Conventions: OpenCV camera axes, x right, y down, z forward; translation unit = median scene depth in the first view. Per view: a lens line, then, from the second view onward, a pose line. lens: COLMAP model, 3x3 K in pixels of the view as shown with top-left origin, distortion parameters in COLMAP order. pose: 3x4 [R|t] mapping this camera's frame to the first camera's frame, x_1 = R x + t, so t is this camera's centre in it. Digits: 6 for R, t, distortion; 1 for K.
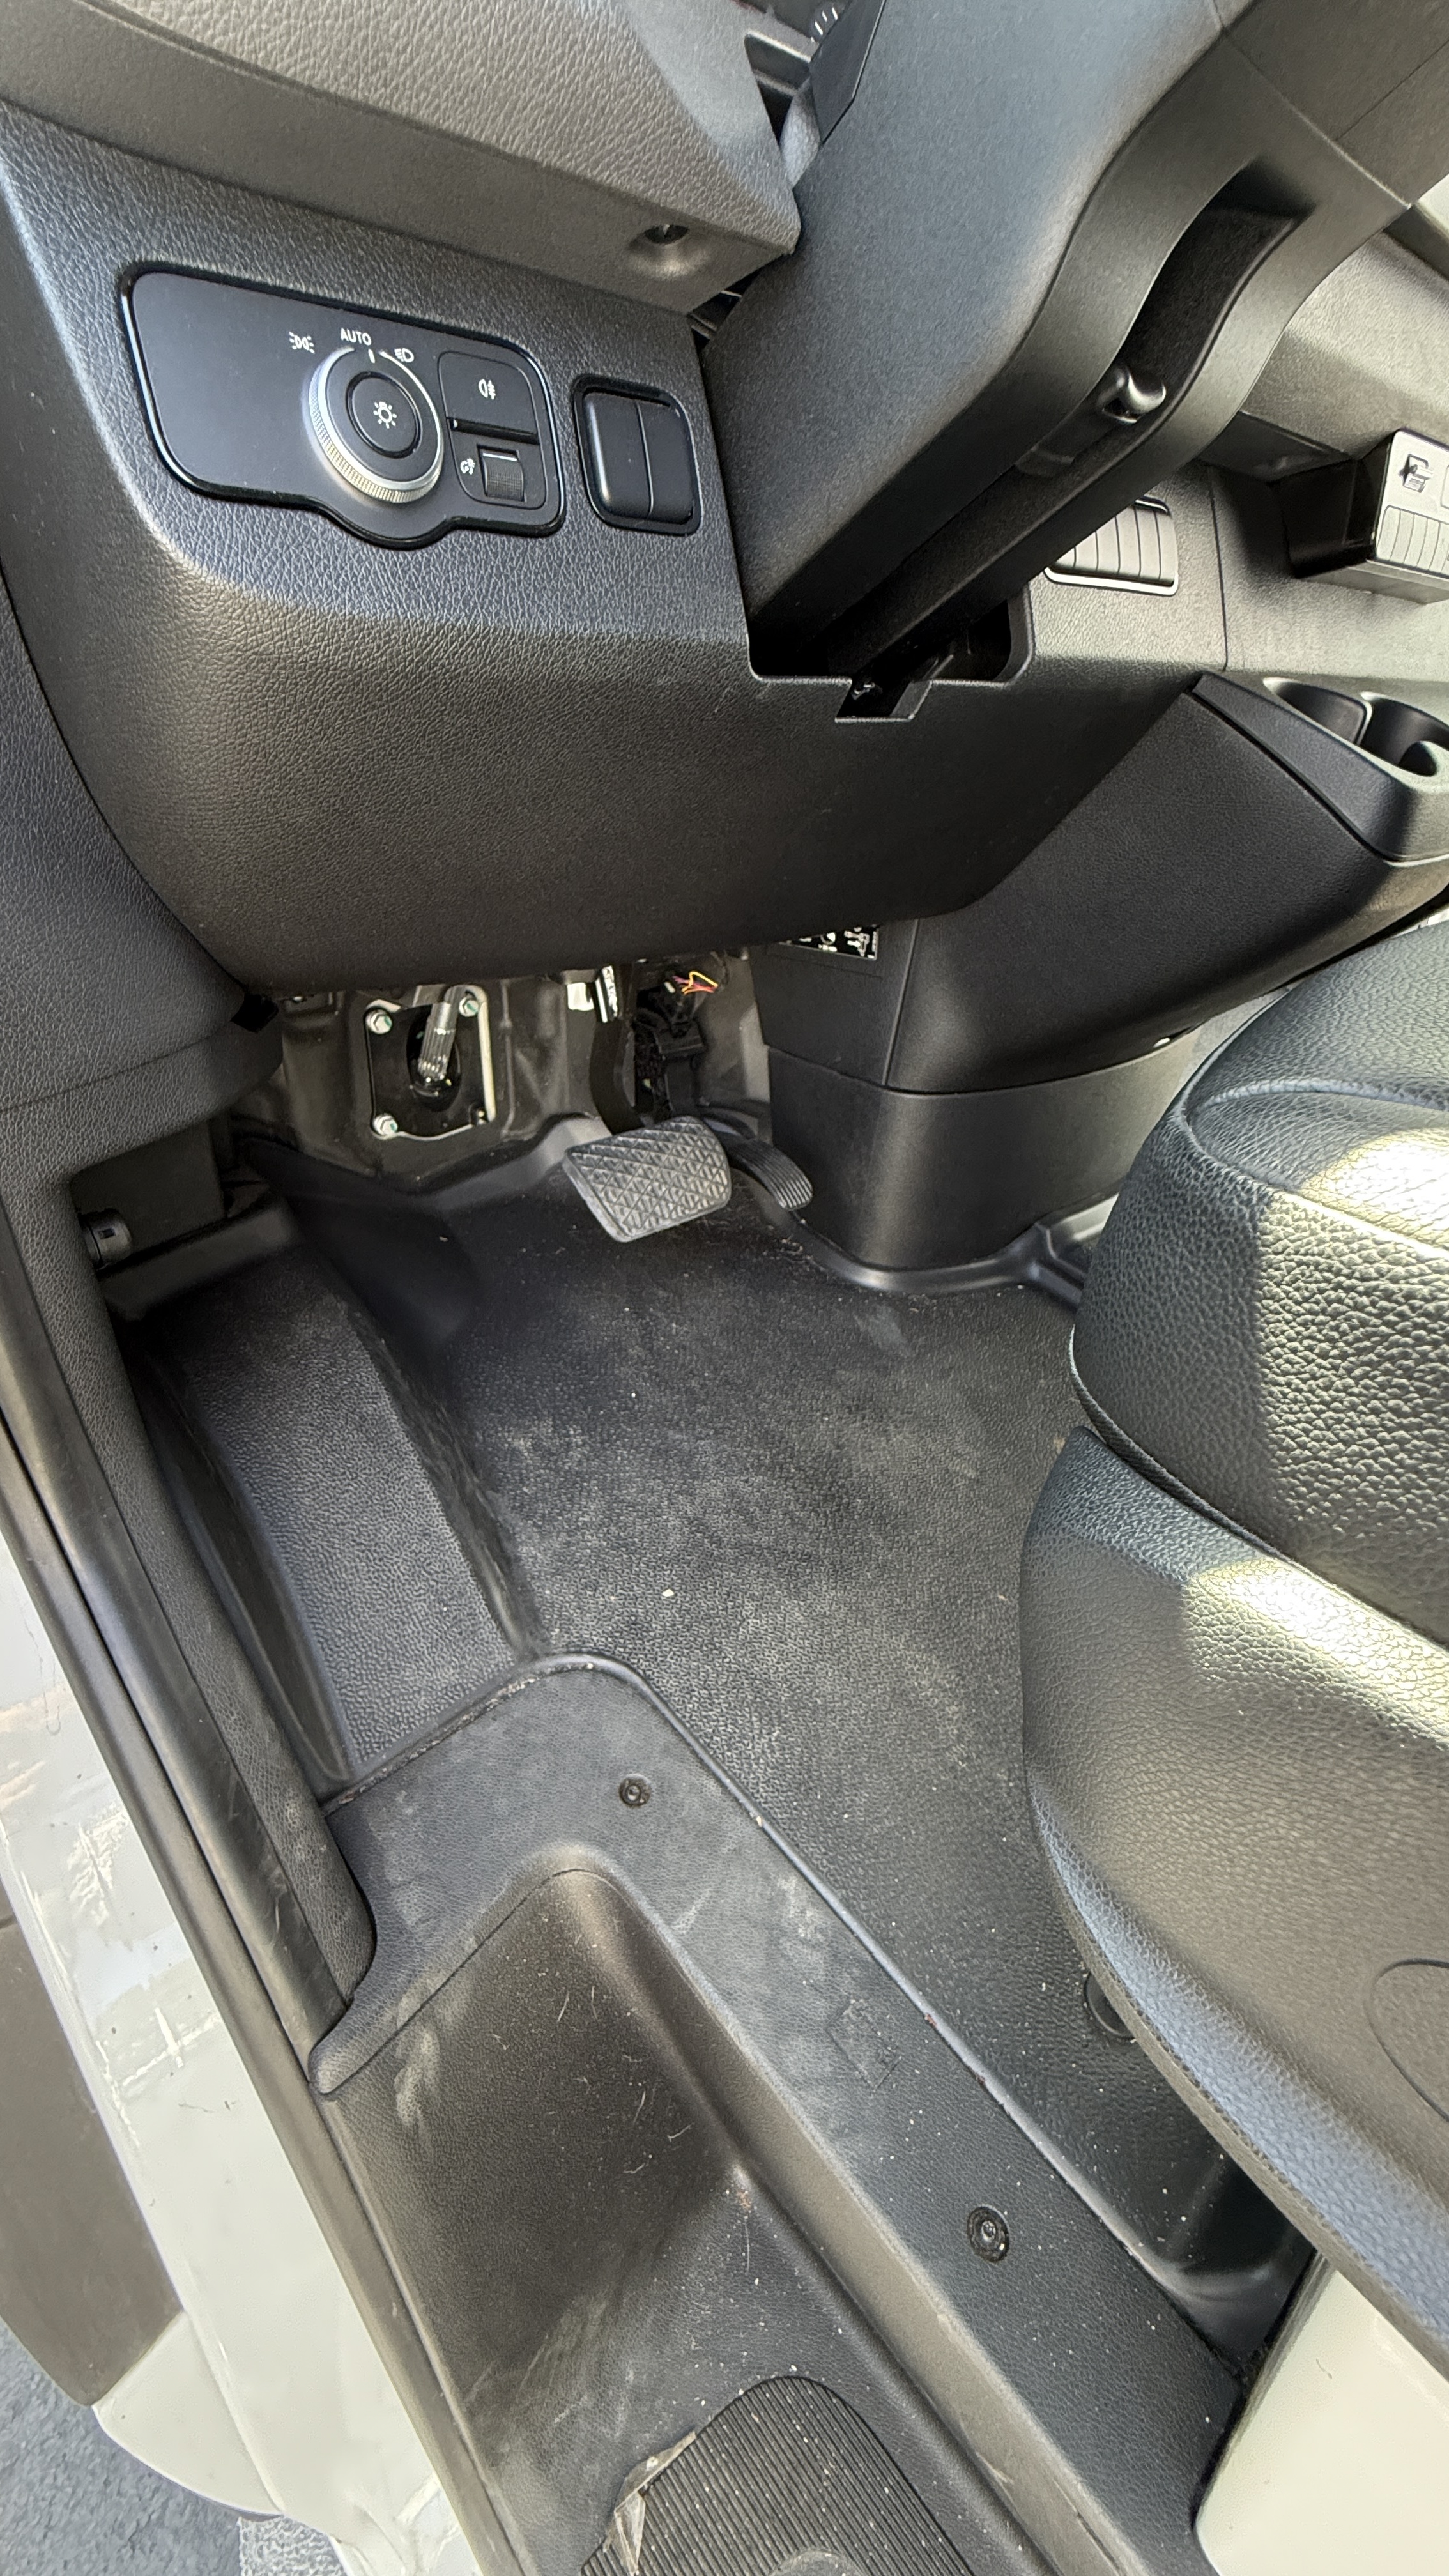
lens RADIAL K [[1040.6, 0, 722.7], [0, 1040.6, 1278.5], [0, 0, 1]] dist [0.002678, 0.000250]
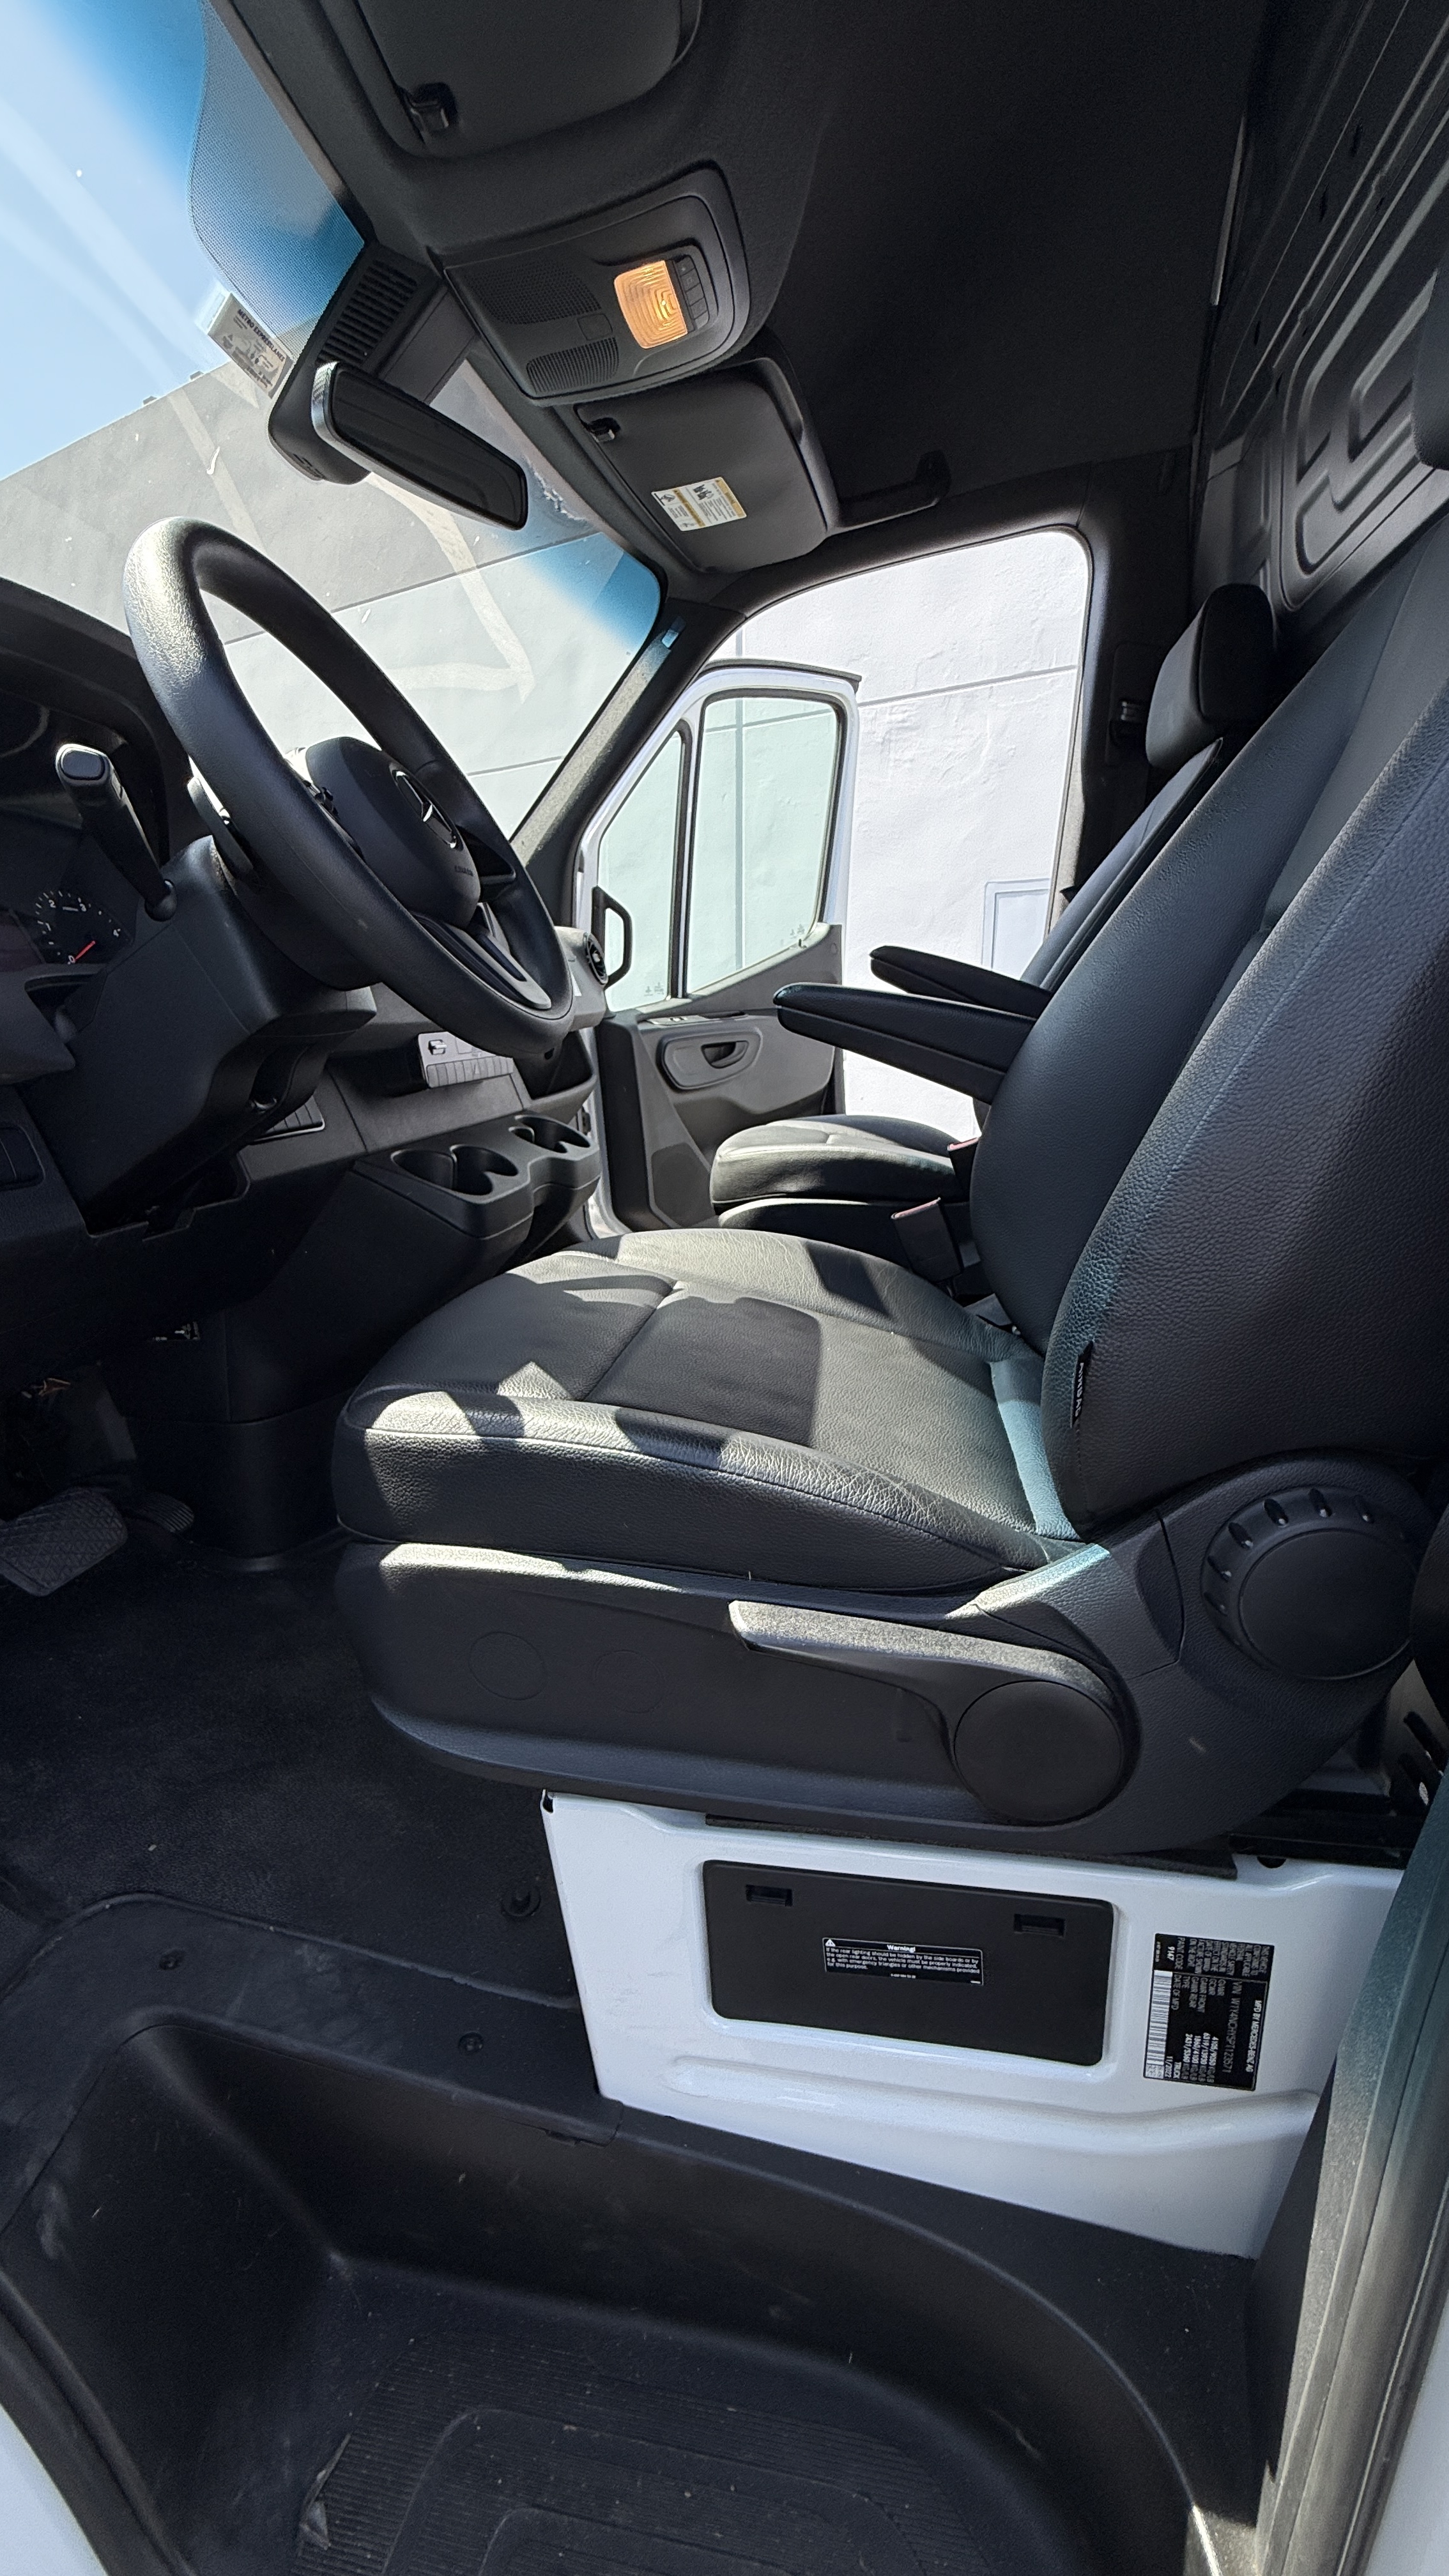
lens RADIAL K [[1040.6, 0, 722.7], [0, 1040.6, 1278.5], [0, 0, 1]] dist [0.002678, 0.000250]
pose [[0.799923, -0.202323, 0.564968, -0.091053], [0.345551, 0.925003, -0.158000, 0.117304], [-0.490630, 0.321613, 0.809844, -0.708769]]
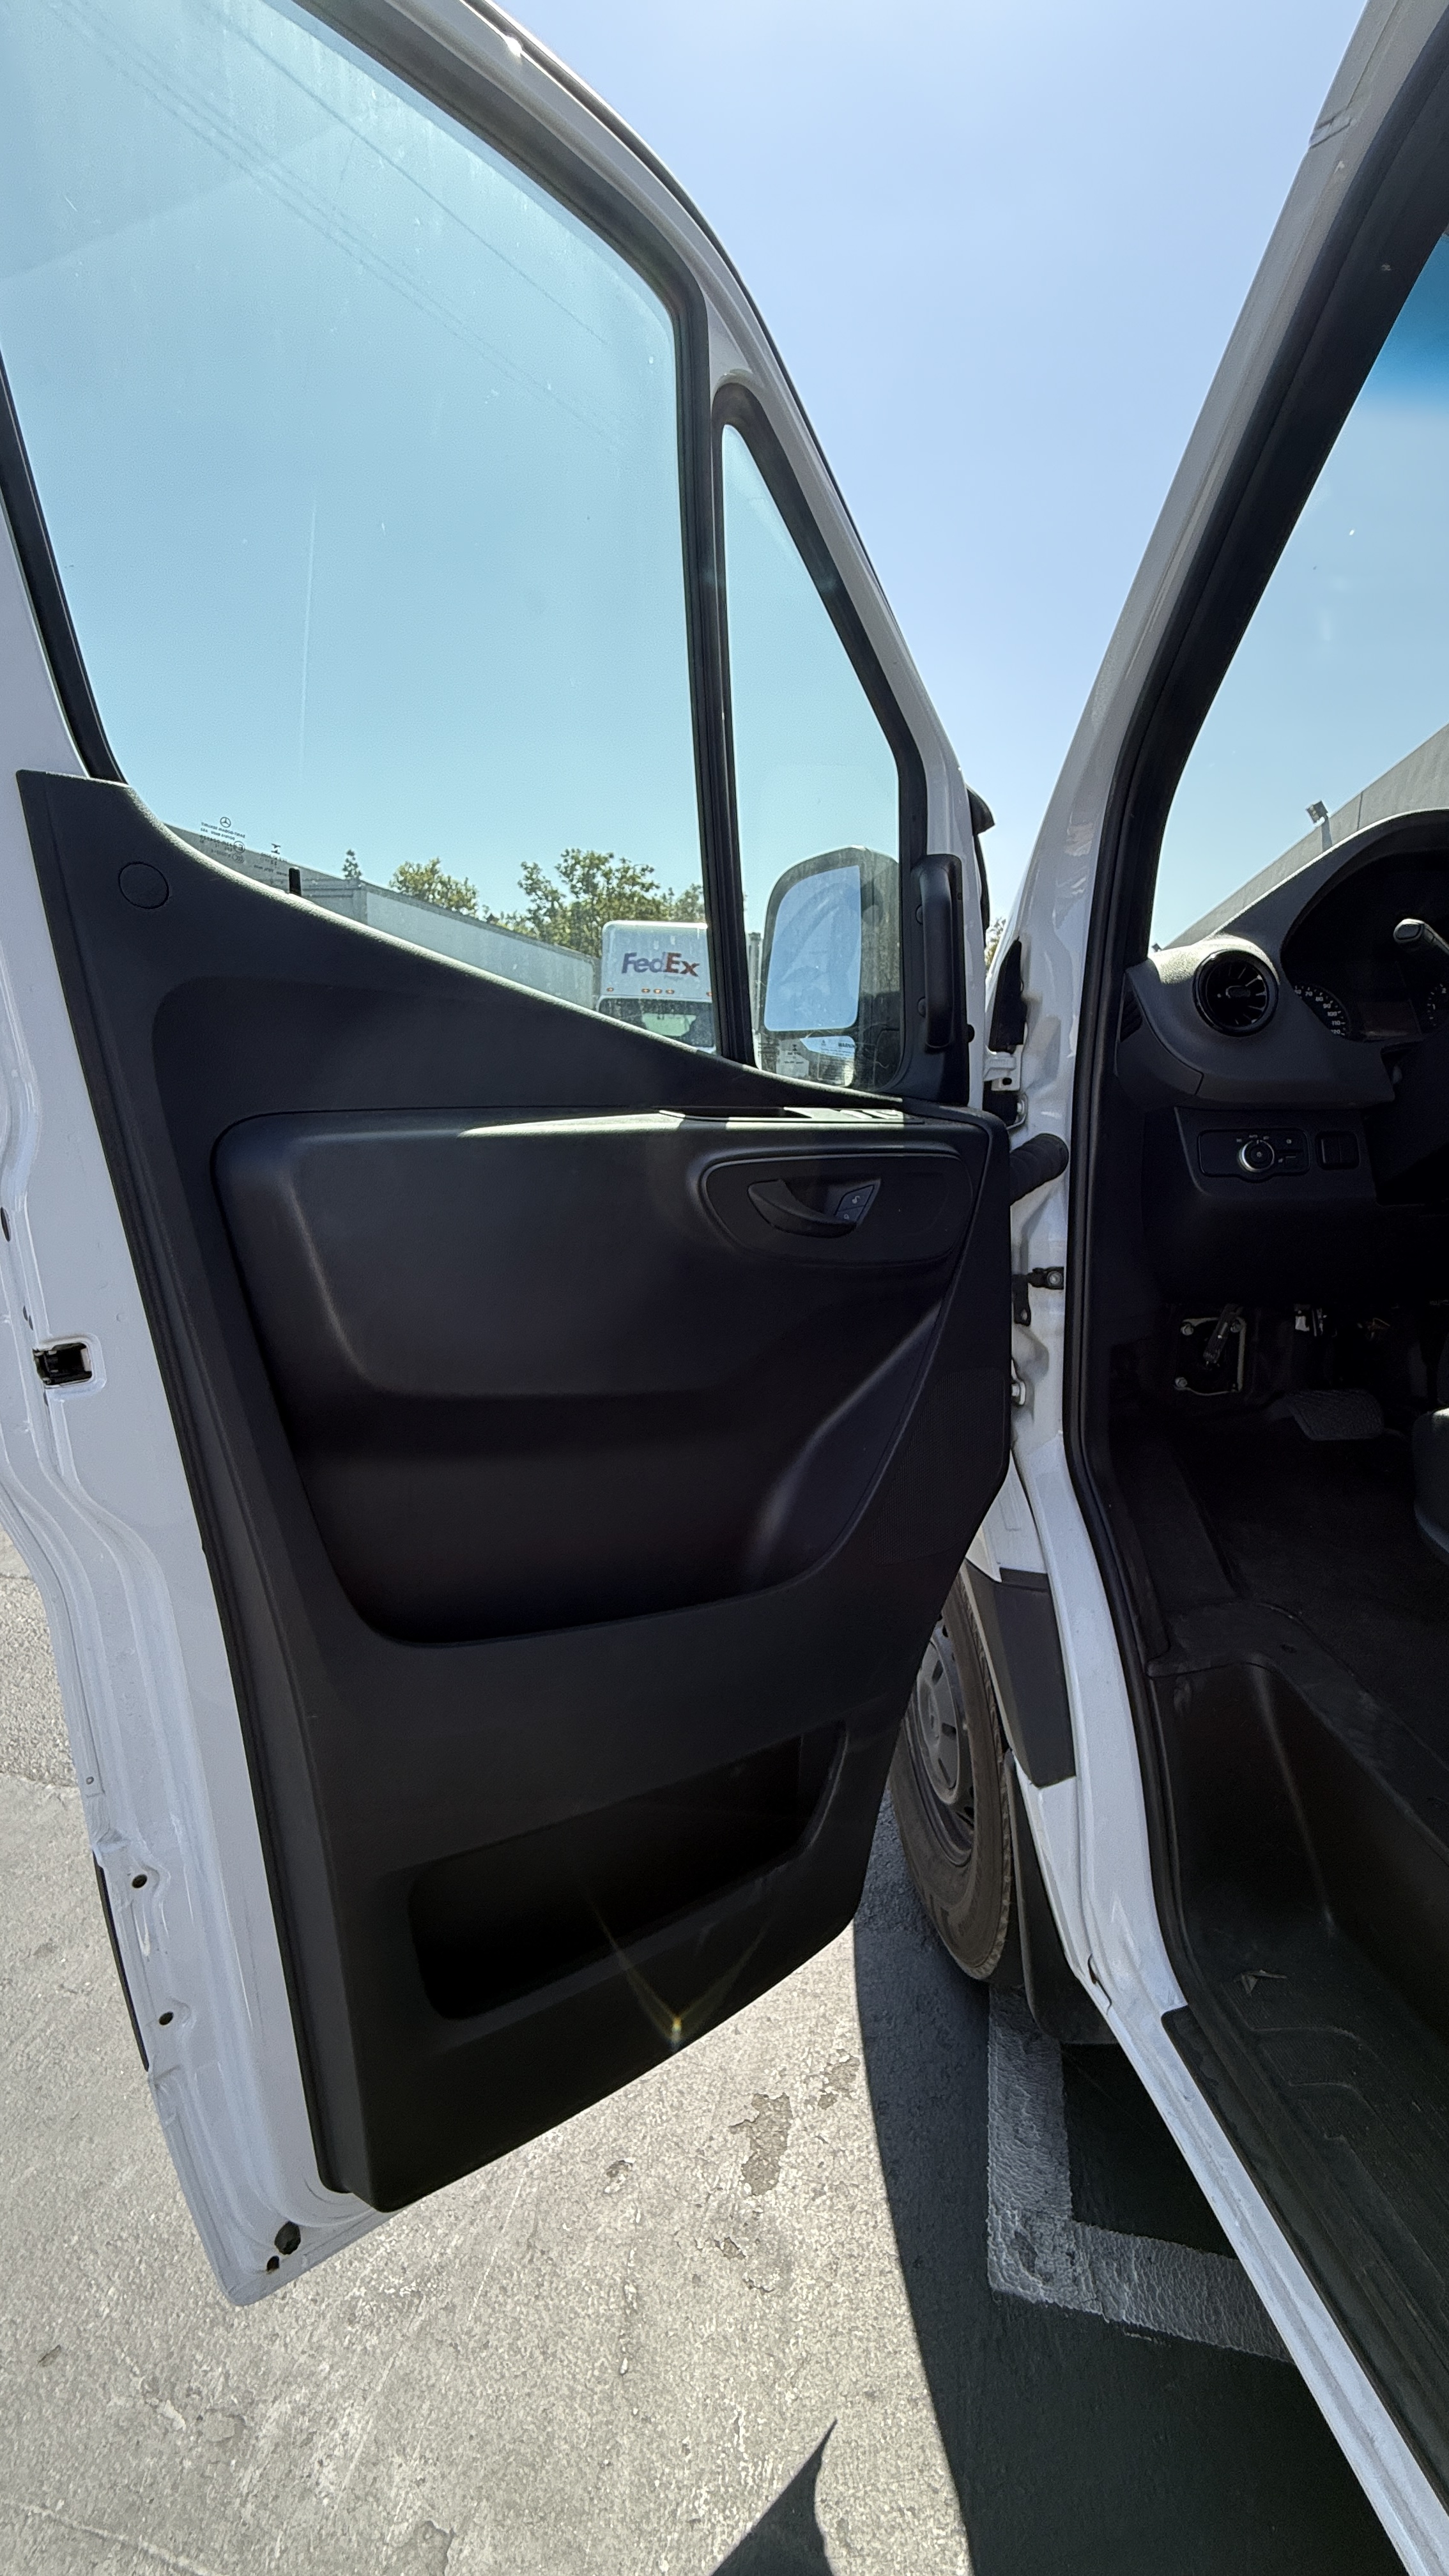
lens RADIAL K [[1040.6, 0, 722.7], [0, 1040.6, 1278.5], [0, 0, 1]] dist [0.002678, 0.000250]
pose [[0.794487, 0.048894, -0.605310, 0.241726], [-0.253317, 0.932577, -0.257157, 0.583451], [0.551925, 0.357643, 0.753306, -1.500426]]
